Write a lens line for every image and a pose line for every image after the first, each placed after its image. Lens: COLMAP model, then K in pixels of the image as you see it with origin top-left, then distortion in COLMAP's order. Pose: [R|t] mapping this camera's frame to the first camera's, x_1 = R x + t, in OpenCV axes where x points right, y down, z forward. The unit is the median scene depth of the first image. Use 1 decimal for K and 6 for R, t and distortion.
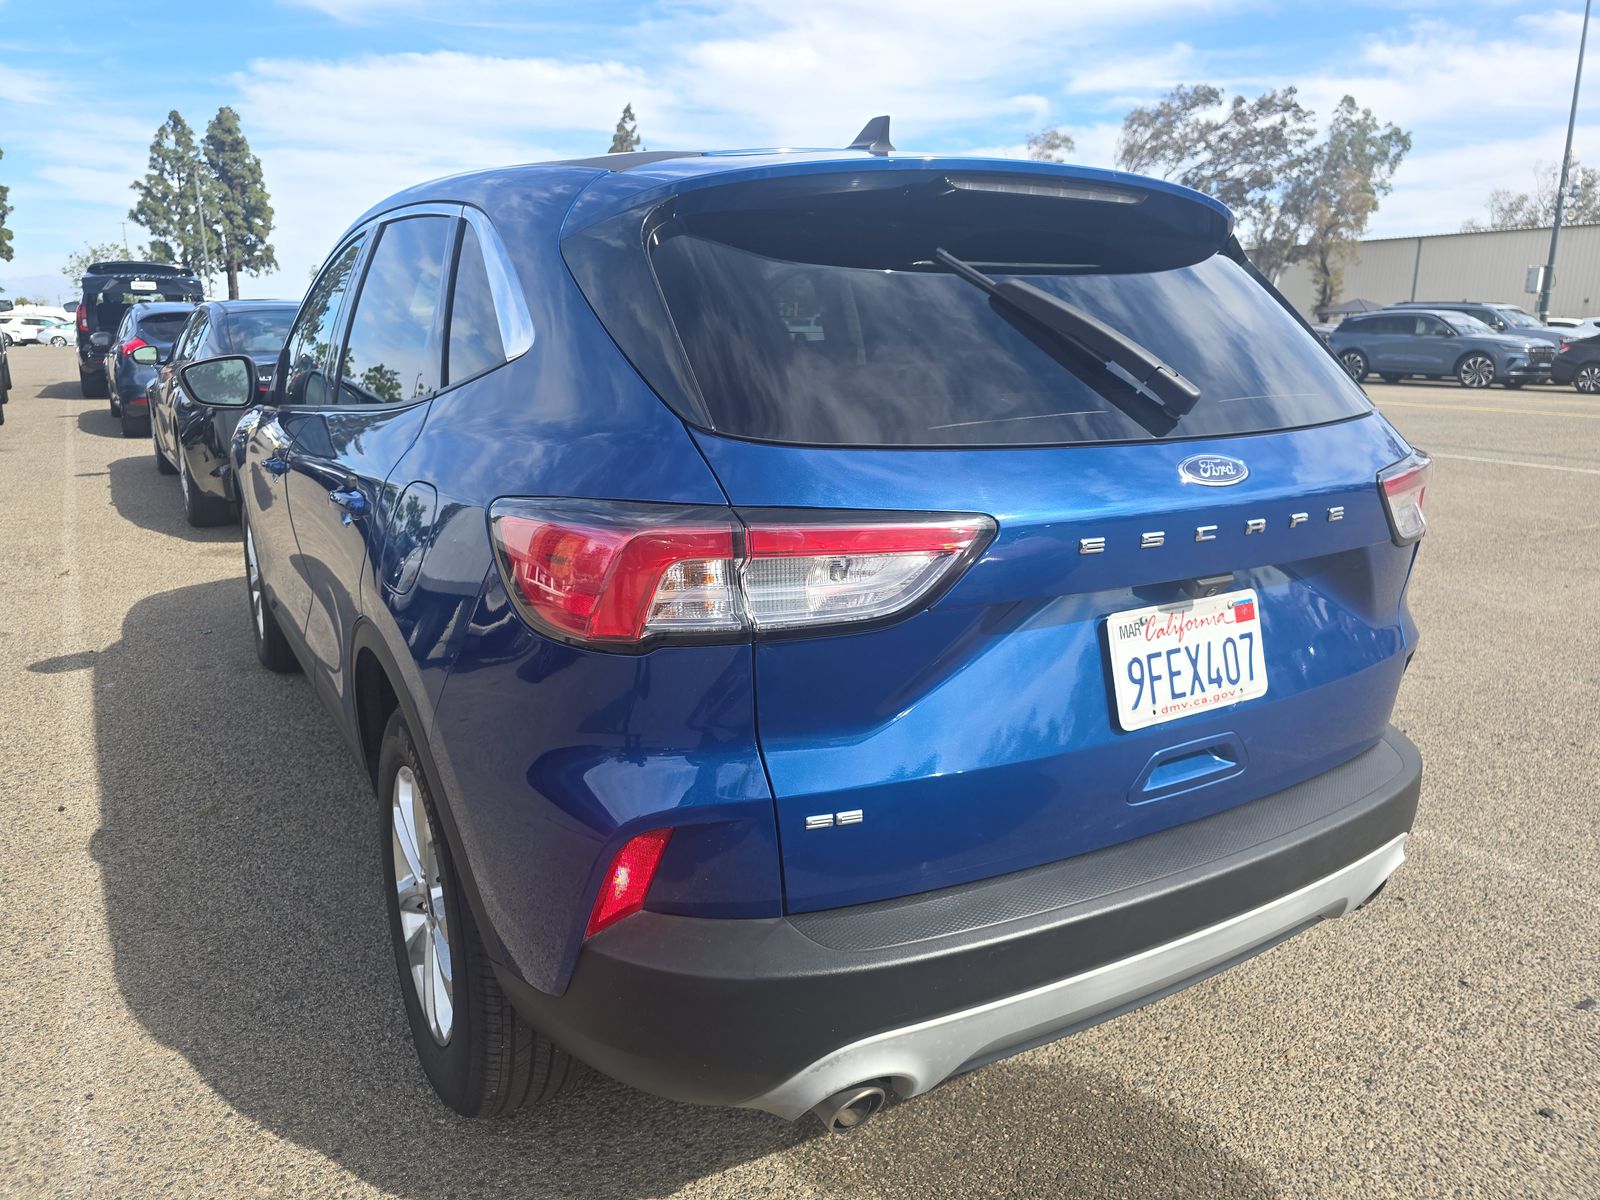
lens RADIAL K [[1084.3, 0, 773.6], [0, 1084.3, 607.7], [0, 0, 1]] dist [0.039289, -0.031415]
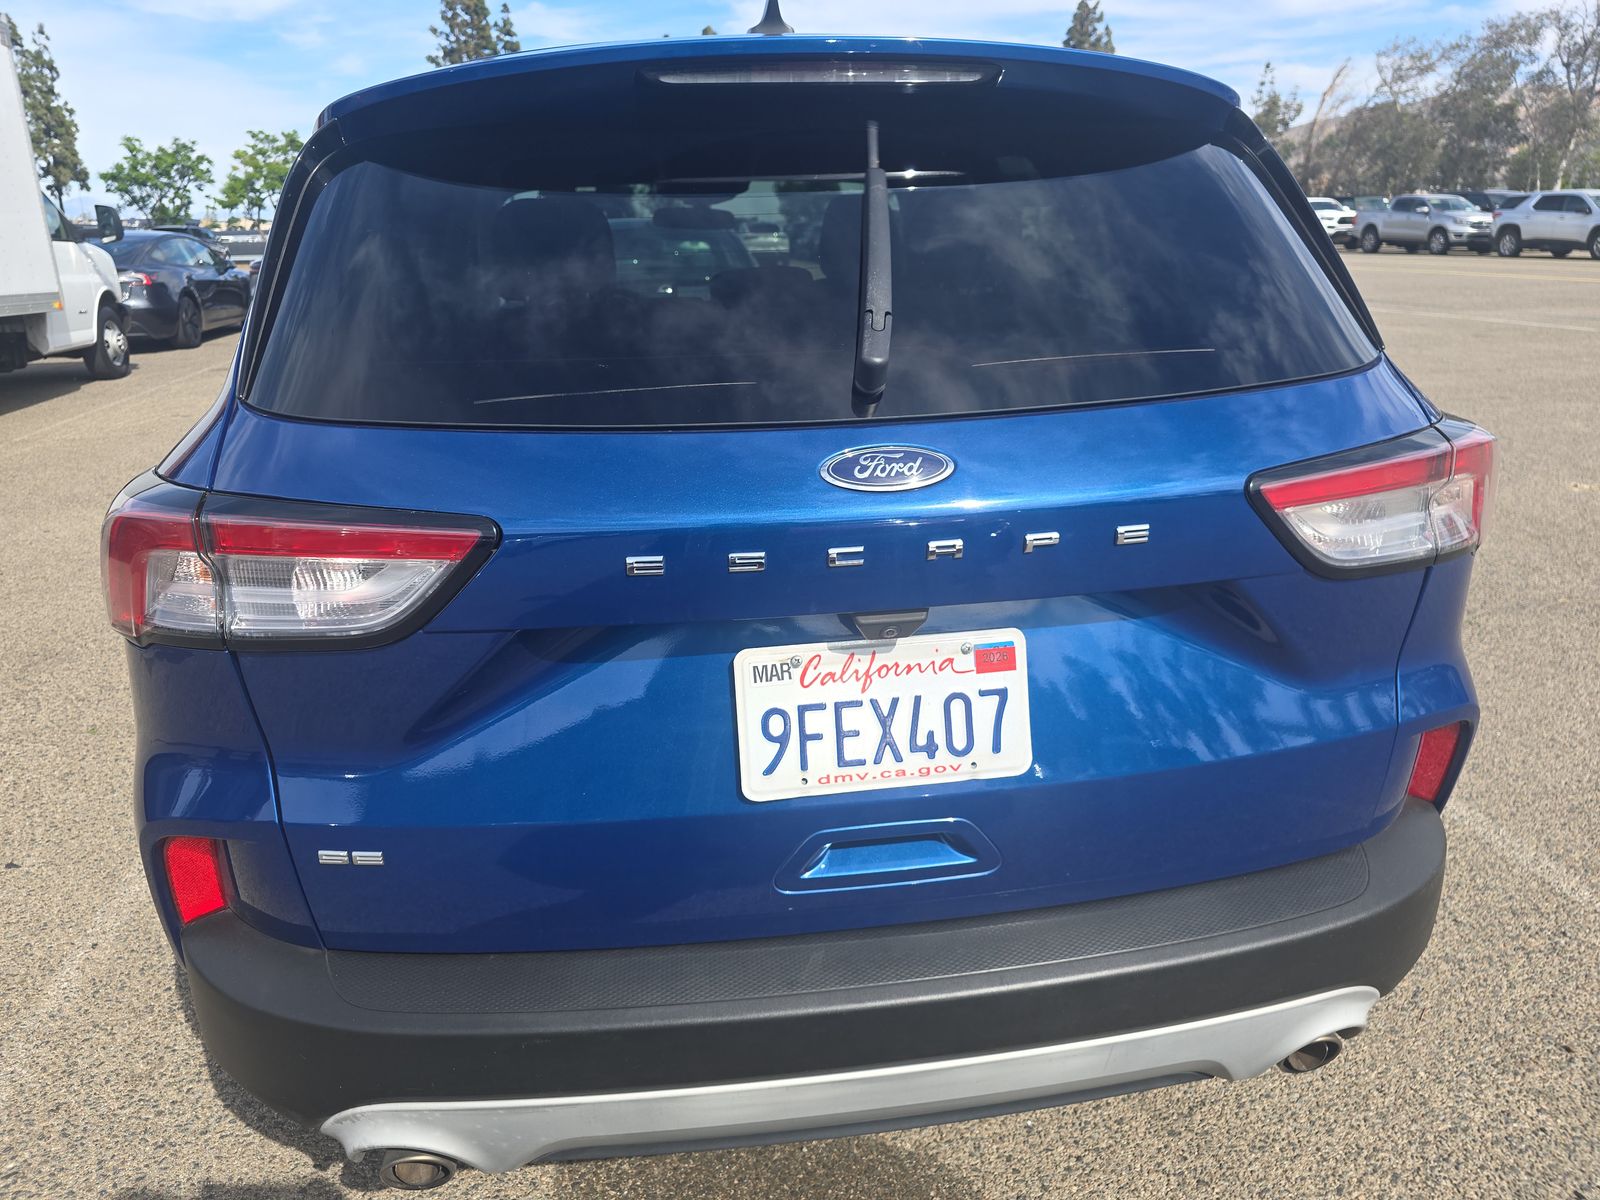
lens RADIAL K [[1084.3, 0, 775.8], [0, 1084.3, 599.9], [0, 0, 1]] dist [0.039289, -0.031415]
pose [[0.923420, 0.095174, -0.371803, 0.563834], [-0.065822, 0.993684, 0.090887, -0.091610], [0.378105, -0.059454, 0.923852, 0.280957]]
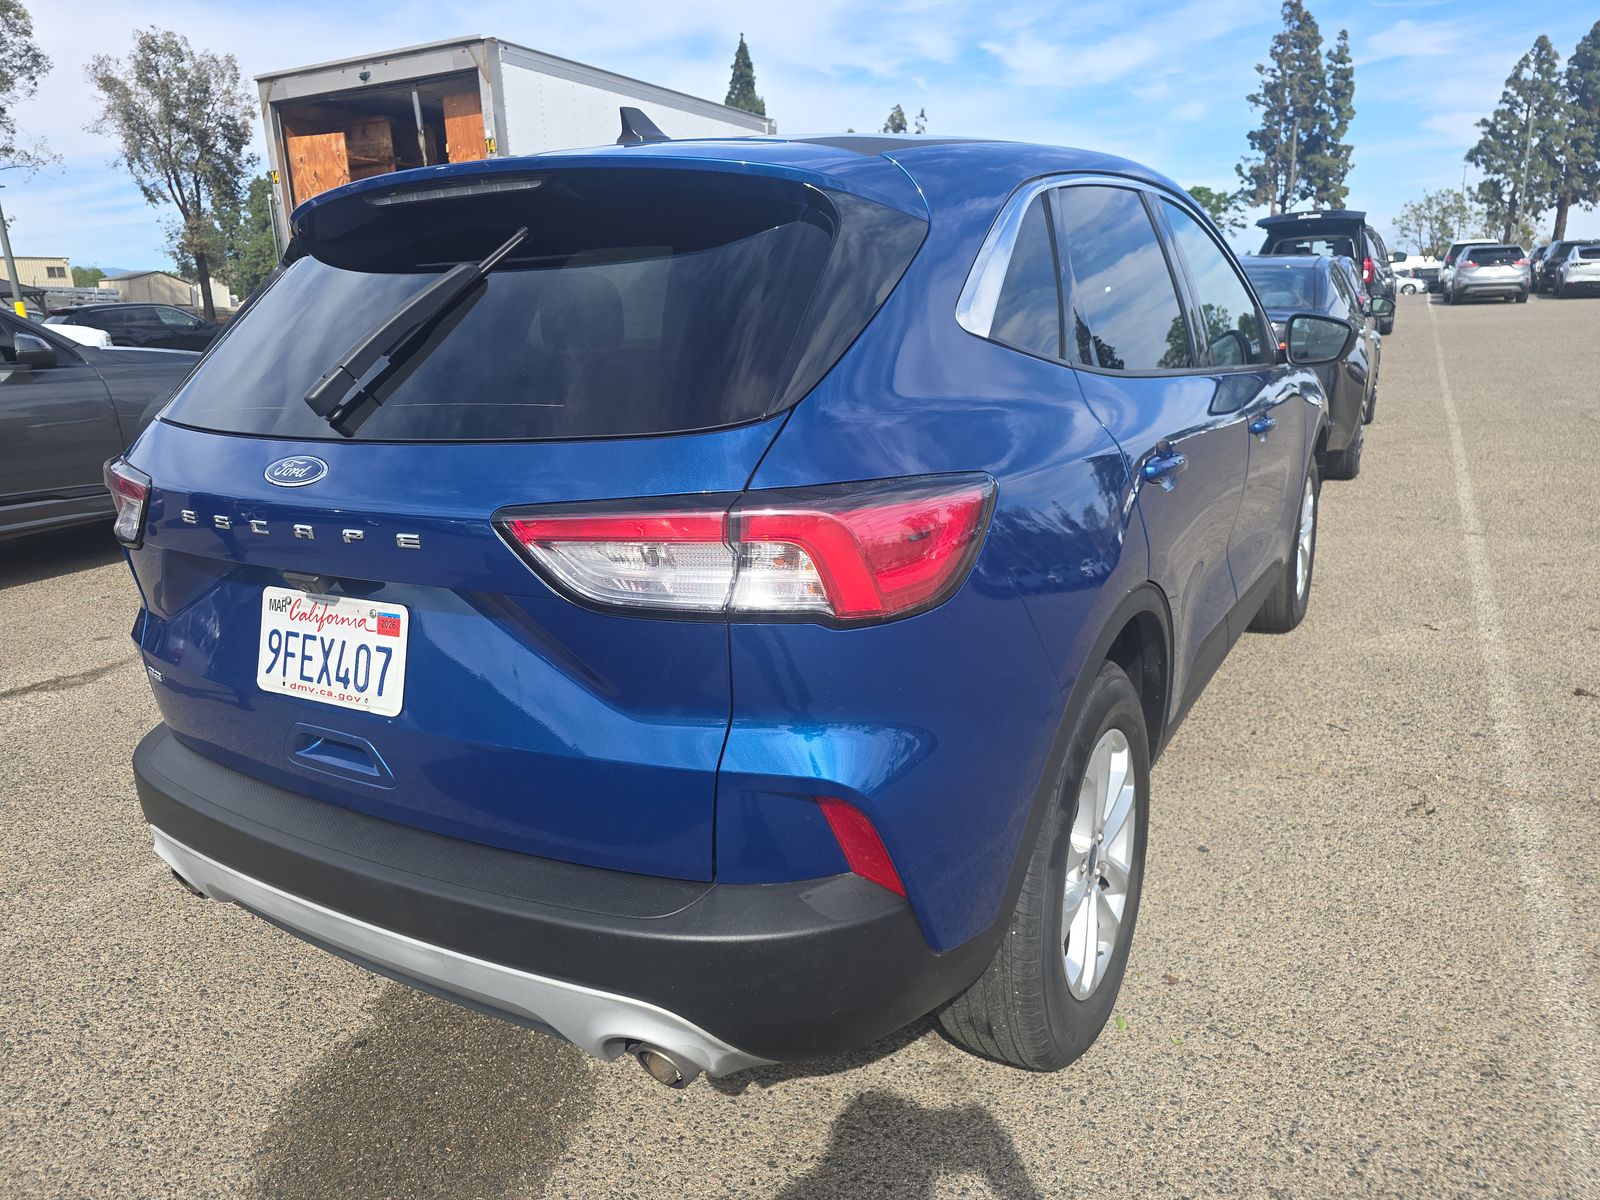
lens RADIAL K [[1084.3, 0, 790.7], [0, 1084.3, 591.8], [0, 0, 1]] dist [0.039289, -0.031415]
pose [[0.488190, 0.201729, -0.849103, 1.424972], [-0.173588, 0.975925, 0.132055, -0.215497], [0.855300, 0.082926, 0.511455, 0.812106]]
